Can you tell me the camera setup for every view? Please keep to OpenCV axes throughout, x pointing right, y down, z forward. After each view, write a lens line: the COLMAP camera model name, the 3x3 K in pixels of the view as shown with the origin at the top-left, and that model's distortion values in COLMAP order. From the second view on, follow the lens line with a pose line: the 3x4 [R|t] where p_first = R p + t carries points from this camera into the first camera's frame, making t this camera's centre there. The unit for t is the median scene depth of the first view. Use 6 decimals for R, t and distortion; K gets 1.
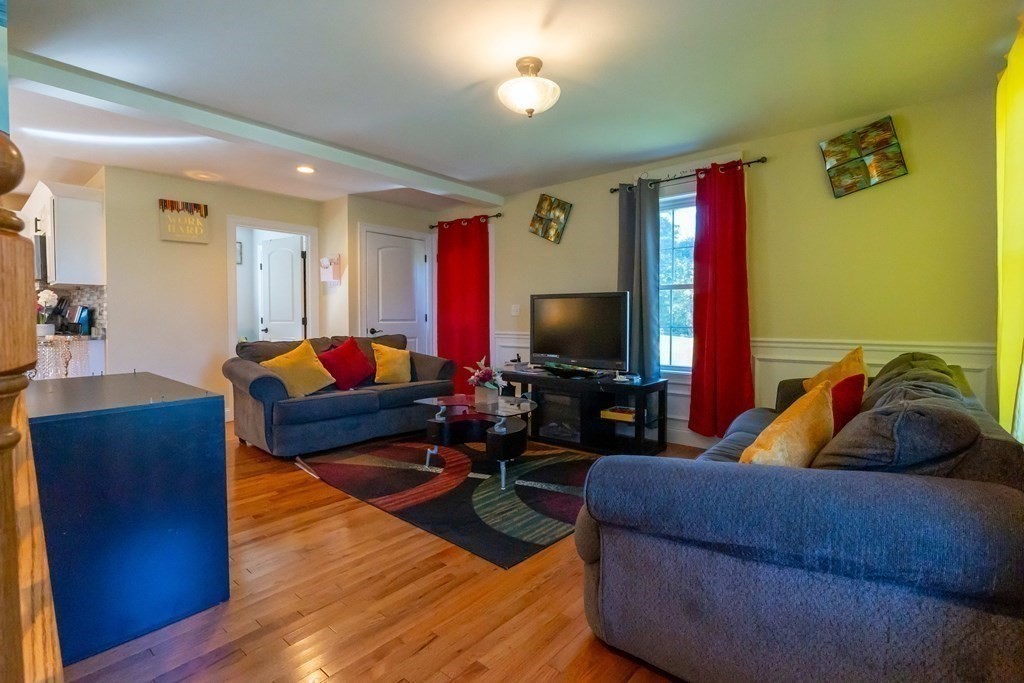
lens RADIAL K [[466.4, 0, 509.9], [0, 466.4, 336.8], [0, 0, 1]] dist [-0.005481, -0.000112]
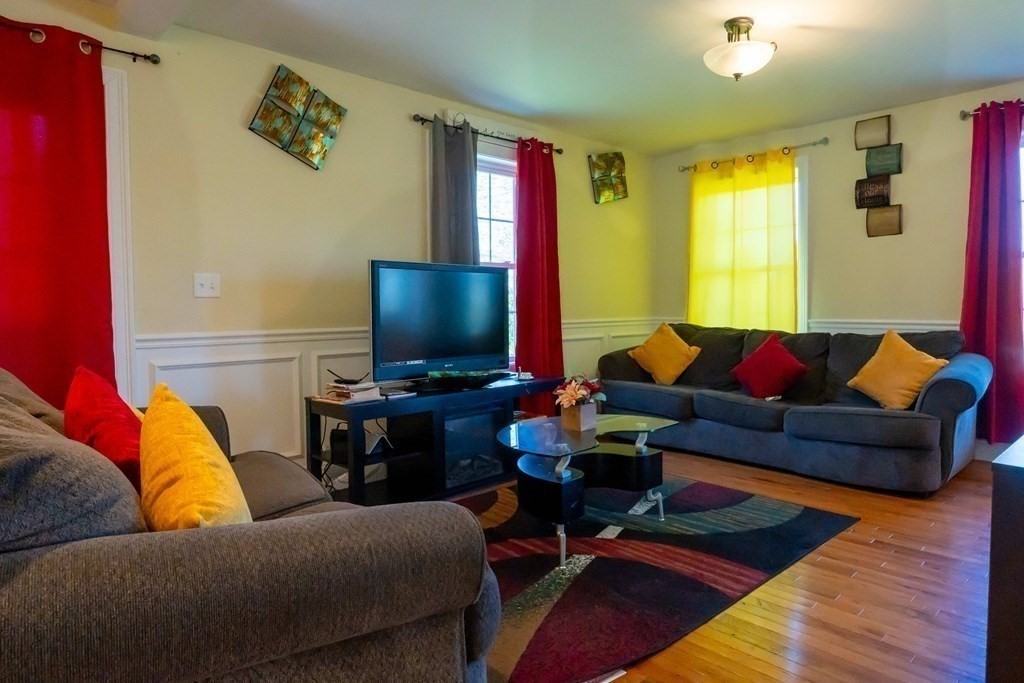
lens RADIAL K [[736.0, 0, 450.7], [0, 736.0, 330.0], [0, 0, 1]] dist [0.002711, 0.001057]
pose [[0.050206, -0.031089, 0.998255, -1.189099], [0.047821, 0.998444, 0.028690, -0.037062], [-0.997593, 0.046297, 0.051615, 1.222789]]
